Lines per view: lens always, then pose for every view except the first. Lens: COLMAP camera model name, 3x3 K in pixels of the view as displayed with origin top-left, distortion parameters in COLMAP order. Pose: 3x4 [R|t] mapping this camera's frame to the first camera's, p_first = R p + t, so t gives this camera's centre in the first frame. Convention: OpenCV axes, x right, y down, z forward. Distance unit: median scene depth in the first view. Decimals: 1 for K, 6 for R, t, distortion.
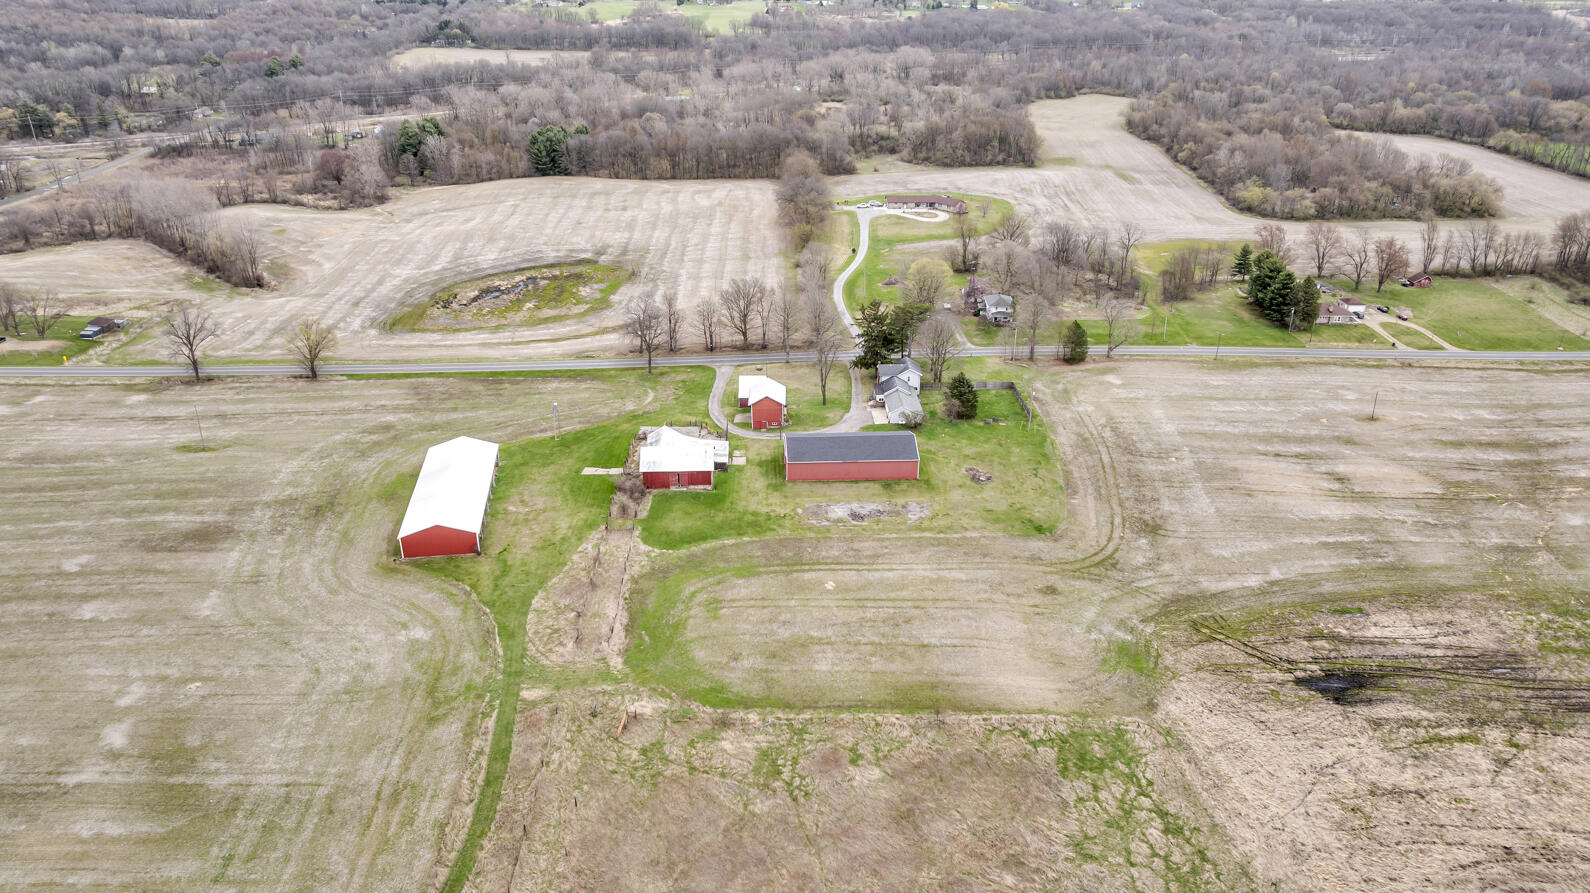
lens RADIAL K [[1107.9, 0, 801.3], [0, 1107.9, 446.6], [0, 0, 1]] dist [-0.020297, 0.009022]
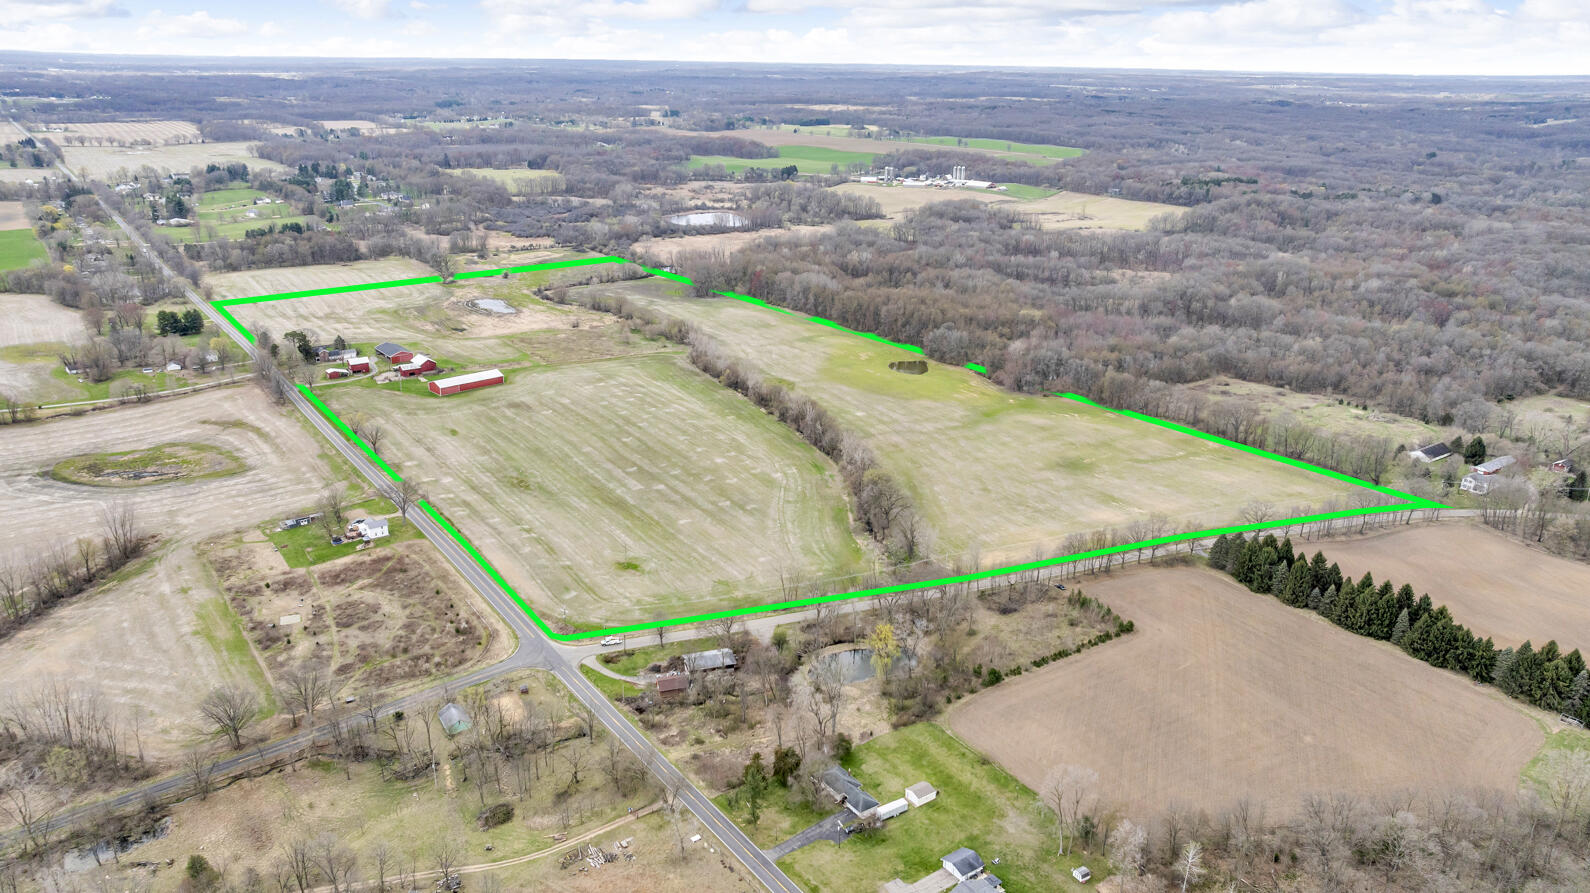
lens RADIAL K [[1107.9, 0, 799.9], [0, 1107.9, 449.0], [0, 0, 1]] dist [-0.020297, 0.009022]
pose [[-0.576366, -0.289382, 0.764238, -3.255674], [0.330479, 0.772774, 0.541852, -1.160093], [-0.747386, 0.564870, -0.349766, 1.555998]]
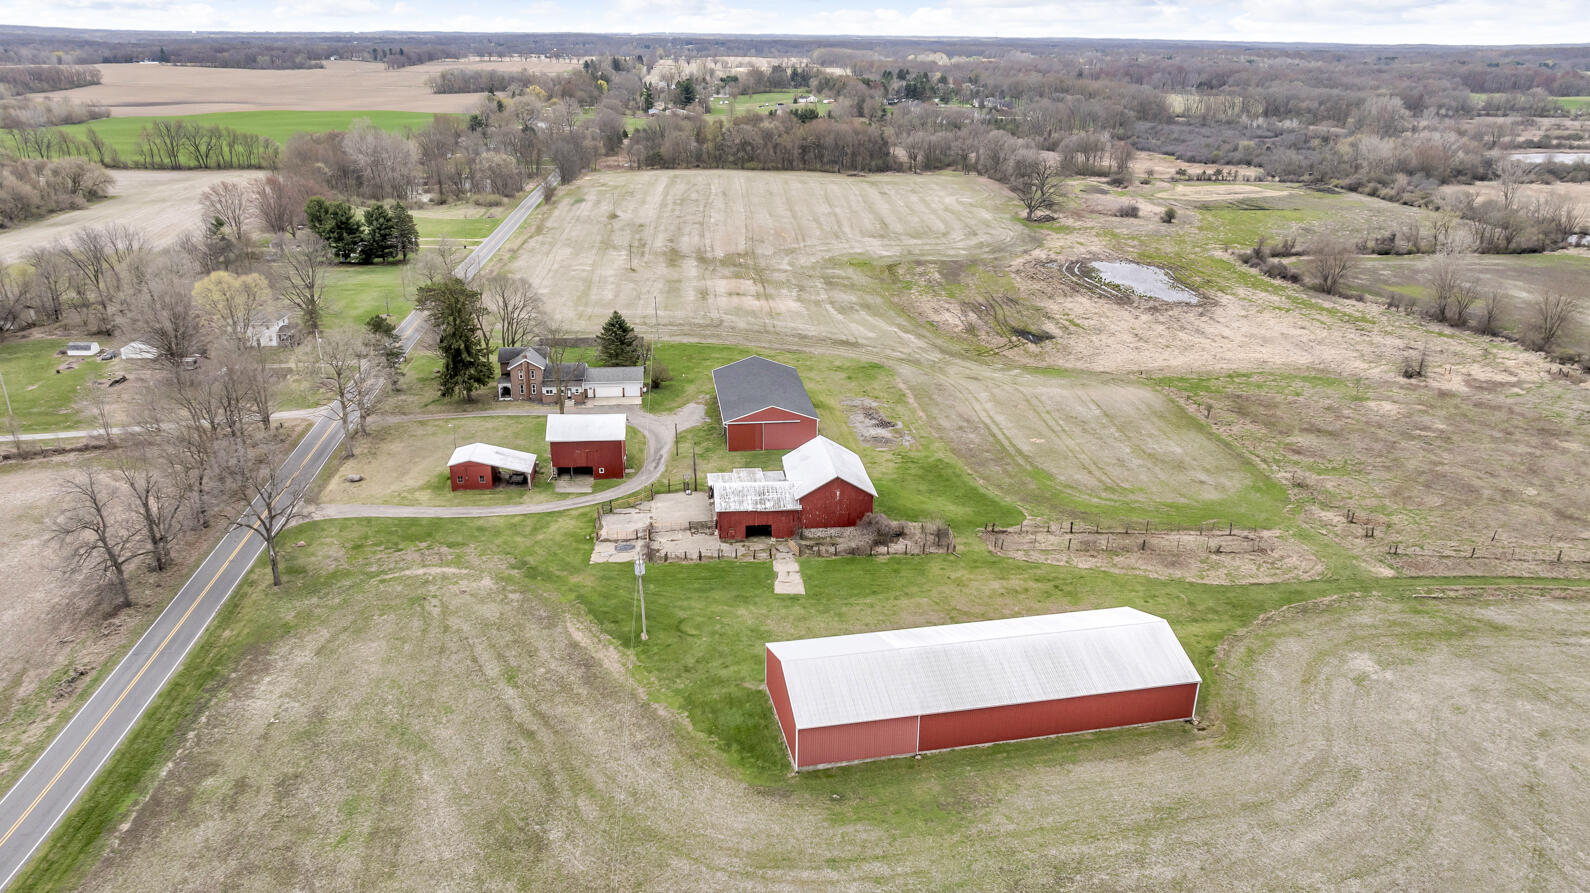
lens RADIAL K [[1107.9, 0, 799.7], [0, 1107.9, 447.0], [0, 0, 1]] dist [-0.020297, 0.009022]
pose [[-0.073411, -0.357682, 0.930954, -0.767888], [0.414409, 0.838127, 0.354695, -0.258971], [-0.907125, 0.411834, 0.086699, 1.055274]]
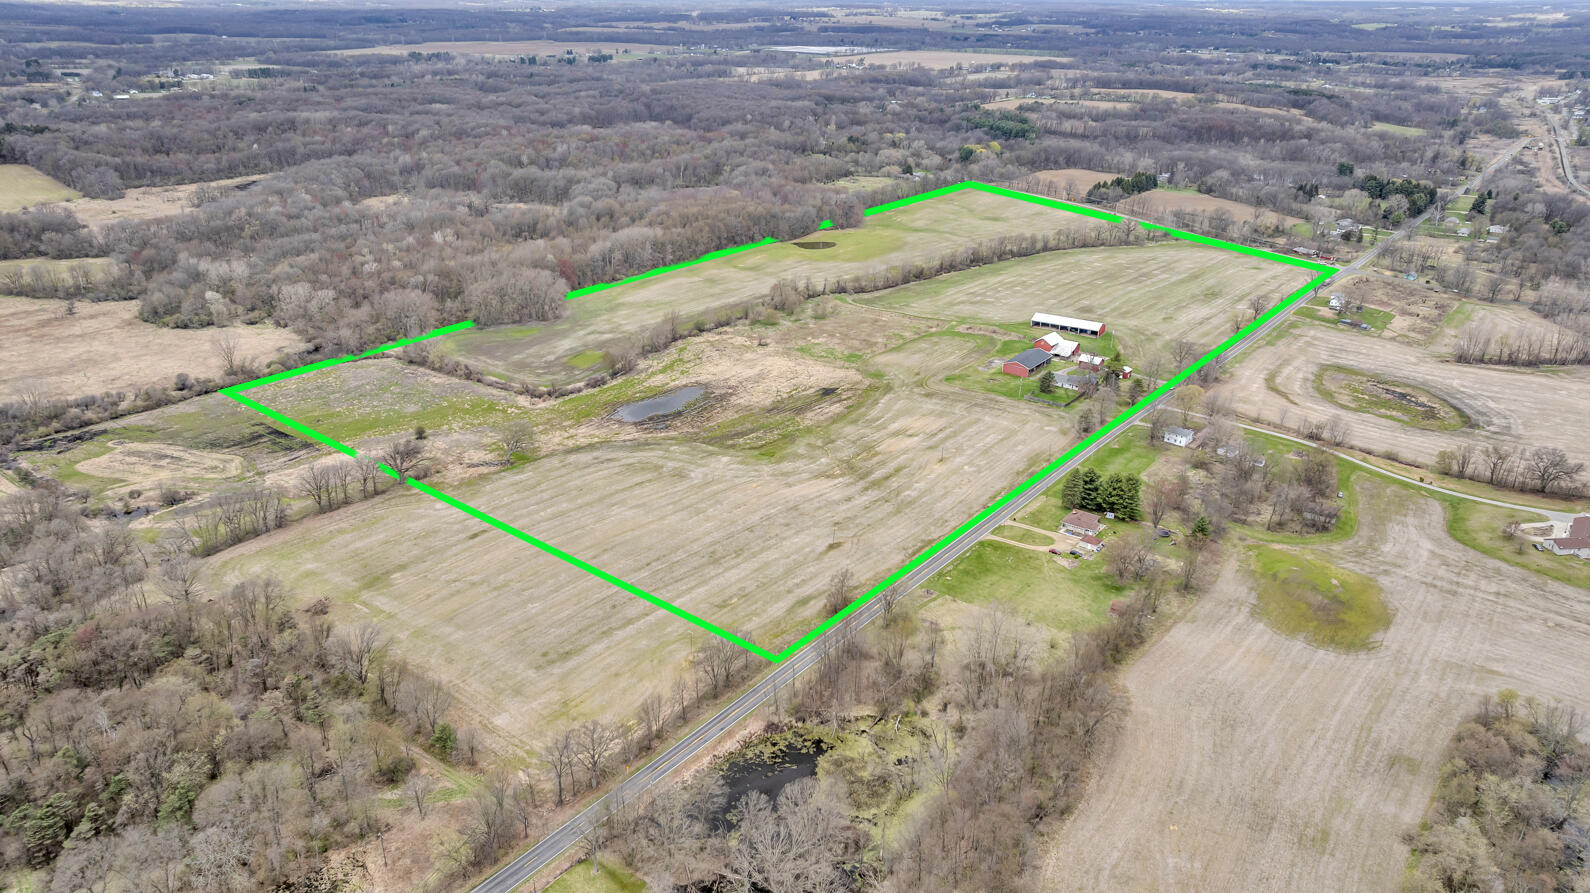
lens RADIAL K [[1107.9, 0, 801.0], [0, 1107.9, 446.8], [0, 0, 1]] dist [-0.020297, 0.009022]
pose [[-0.628245, 0.286774, -0.723235, 2.415318], [-0.348341, 0.727529, 0.591067, -1.252482], [0.695677, 0.623267, -0.357172, 1.853740]]
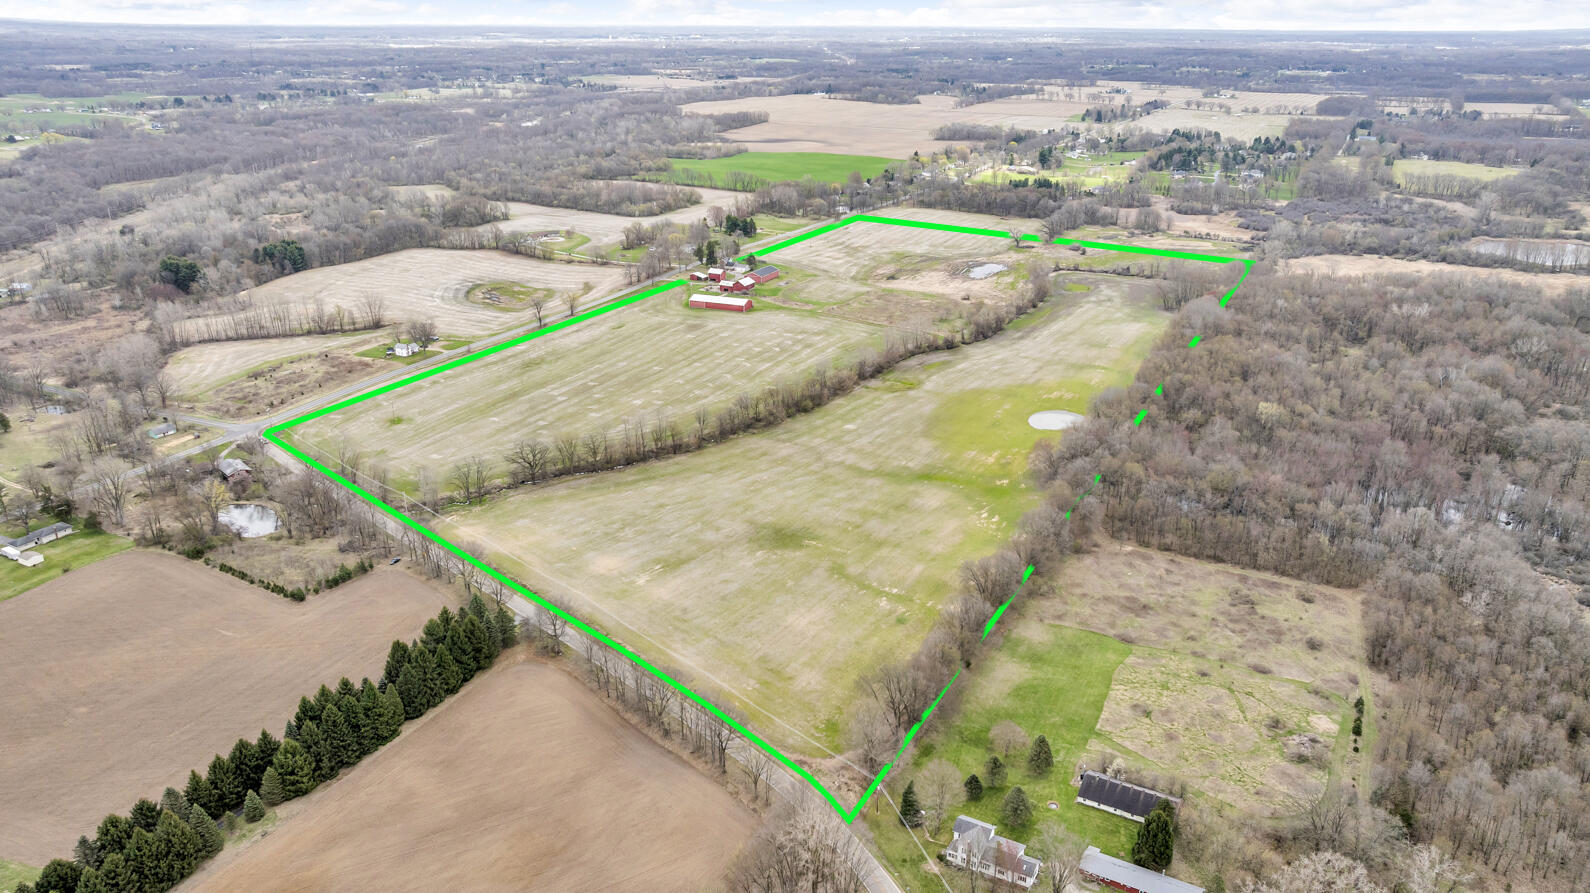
lens RADIAL K [[1107.9, 0, 797.4], [0, 1107.9, 442.5], [0, 0, 1]] dist [-0.020297, 0.009022]
pose [[0.485125, -0.318209, 0.814492, -3.230876], [0.369865, 0.918686, 0.138618, 0.123163], [-0.792372, 0.234006, 0.563372, -1.143349]]
